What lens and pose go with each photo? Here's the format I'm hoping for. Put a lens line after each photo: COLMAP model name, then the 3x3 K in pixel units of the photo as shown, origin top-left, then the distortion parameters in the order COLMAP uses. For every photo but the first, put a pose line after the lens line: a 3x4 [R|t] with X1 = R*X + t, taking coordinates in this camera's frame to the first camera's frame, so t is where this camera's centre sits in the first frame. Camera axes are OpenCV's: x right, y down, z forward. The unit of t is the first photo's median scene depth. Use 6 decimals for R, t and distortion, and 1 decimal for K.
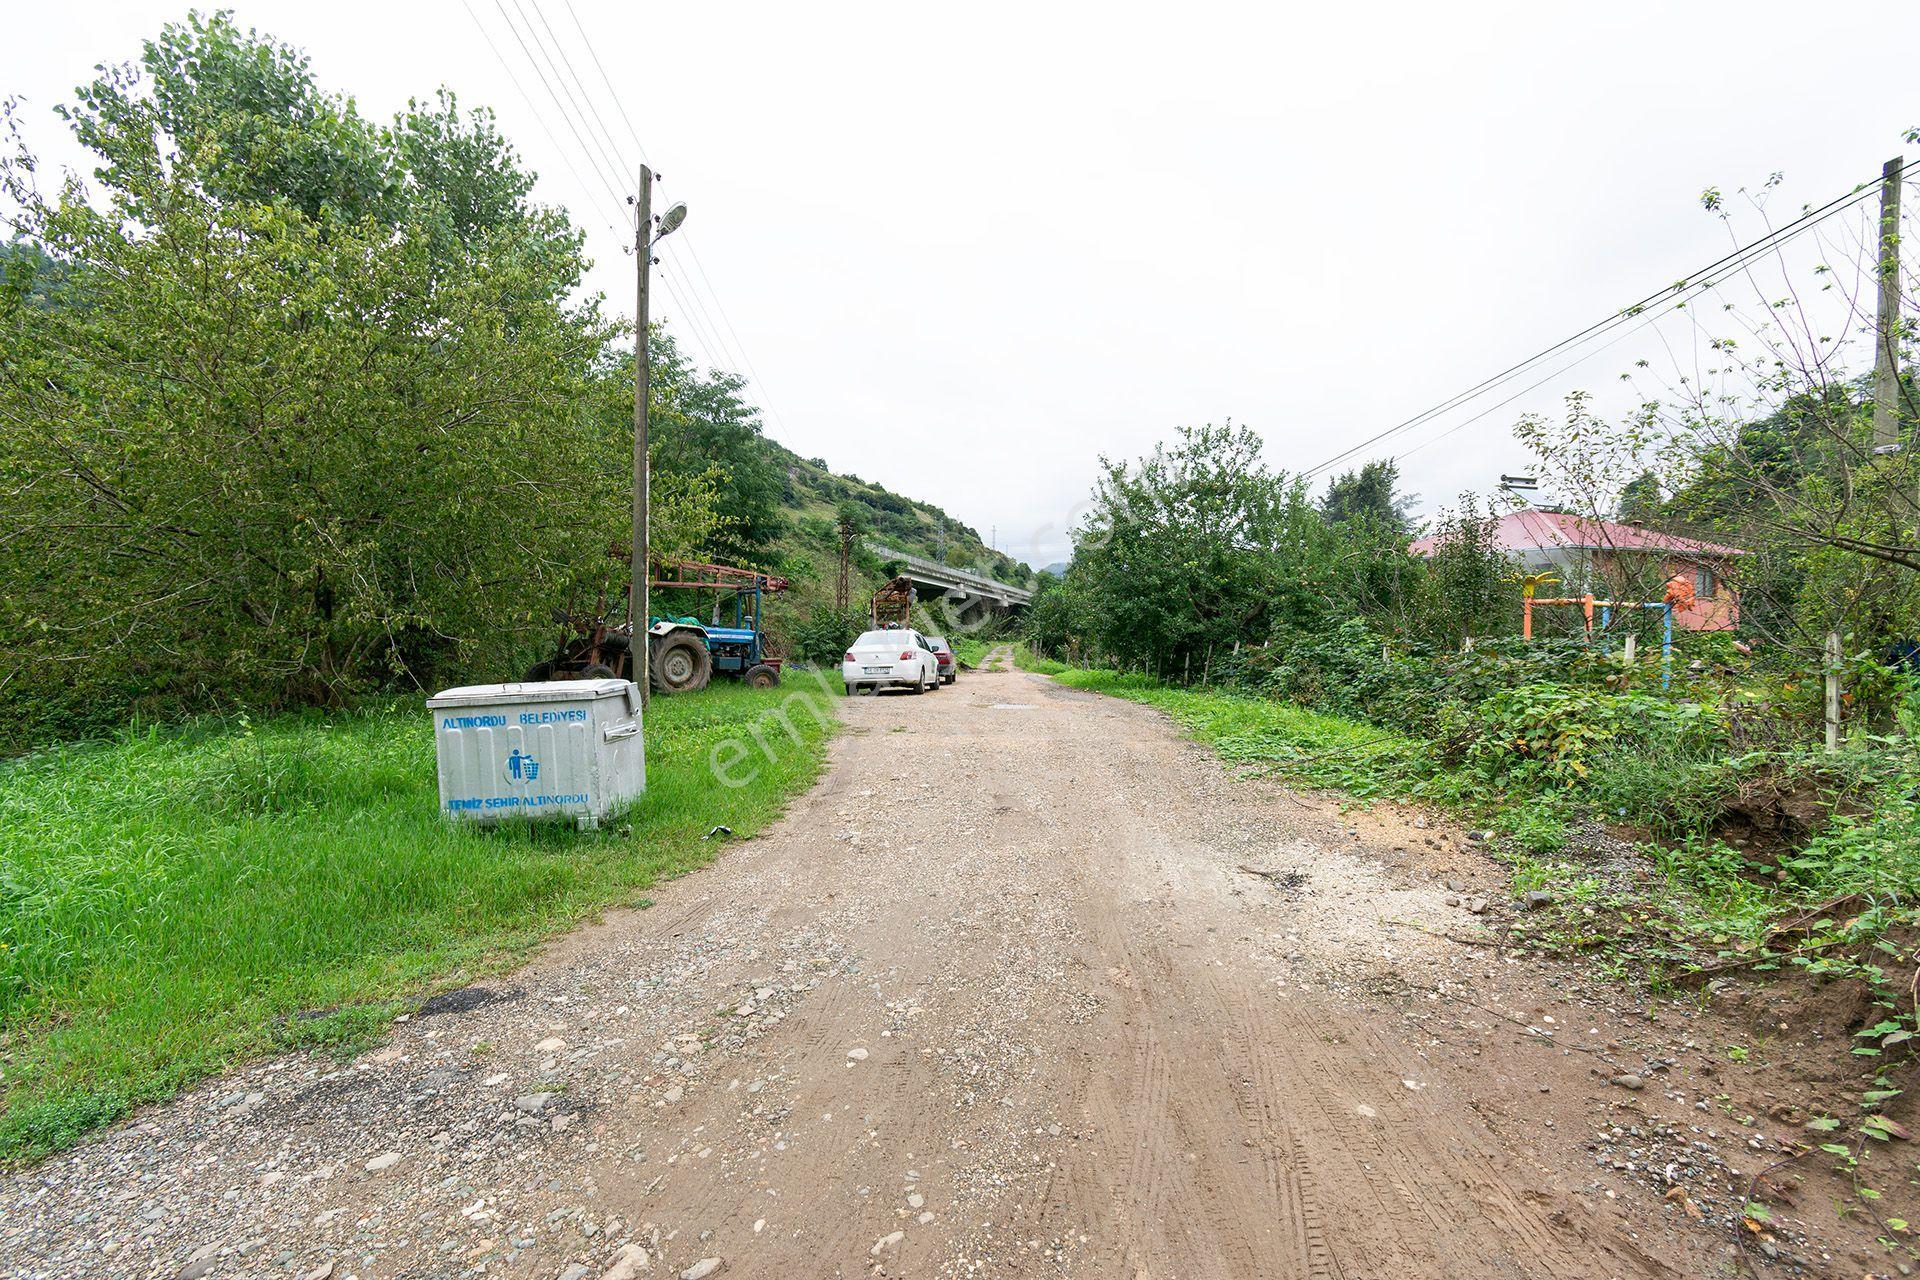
lens RADIAL K [[842.5, 0, 958.9], [0, 842.5, 634.7], [0, 0, 1]] dist [0.004863, -0.002551]
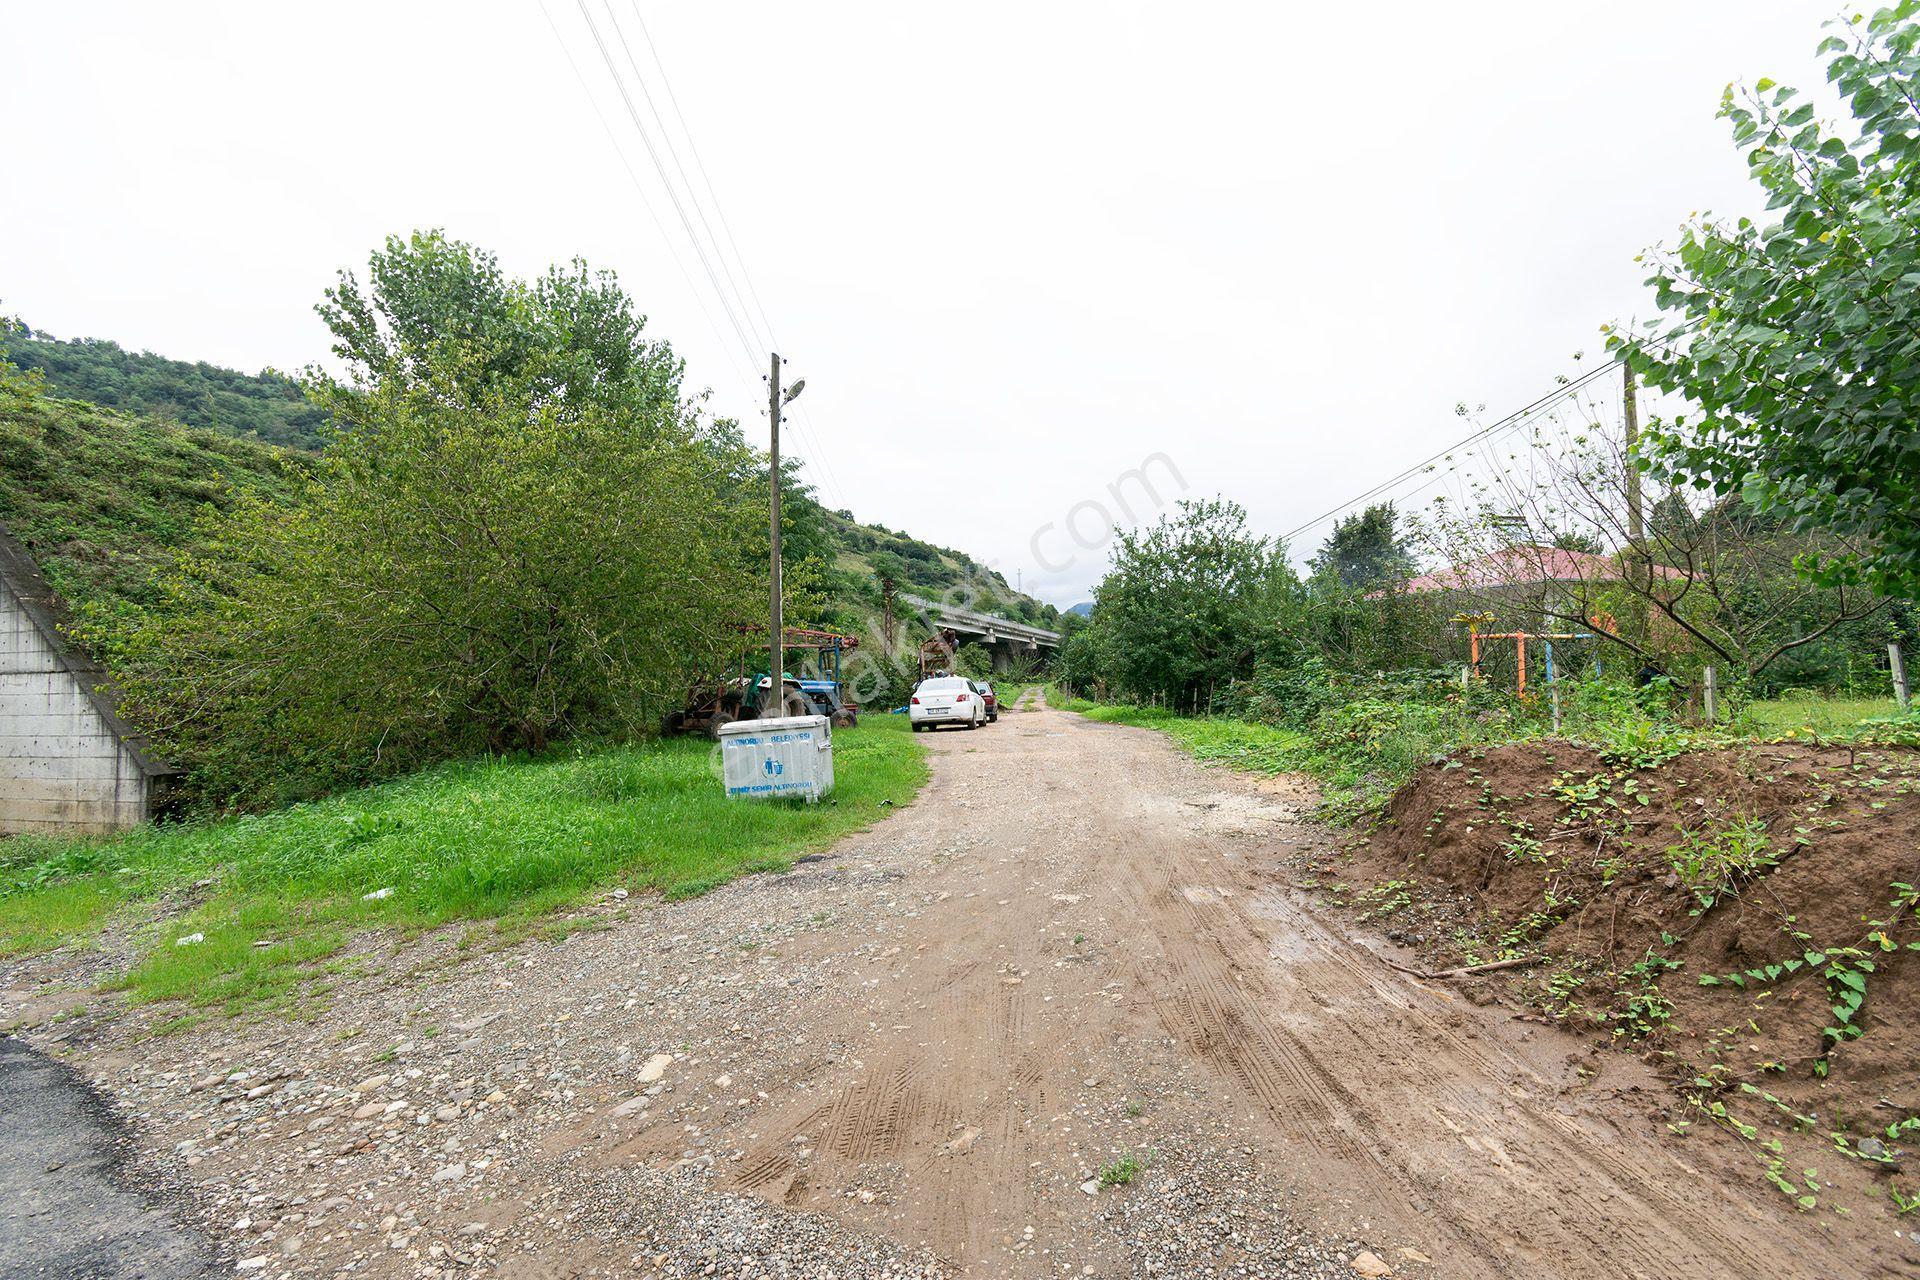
lens RADIAL K [[842.5, 0, 962.2], [0, 842.5, 635.1], [0, 0, 1]] dist [0.004863, -0.002551]
pose [[0.999022, -0.034182, -0.028043, -0.020140], [0.032708, 0.998141, -0.051429, -0.003006], [0.029749, 0.050461, 0.998283, -0.195225]]
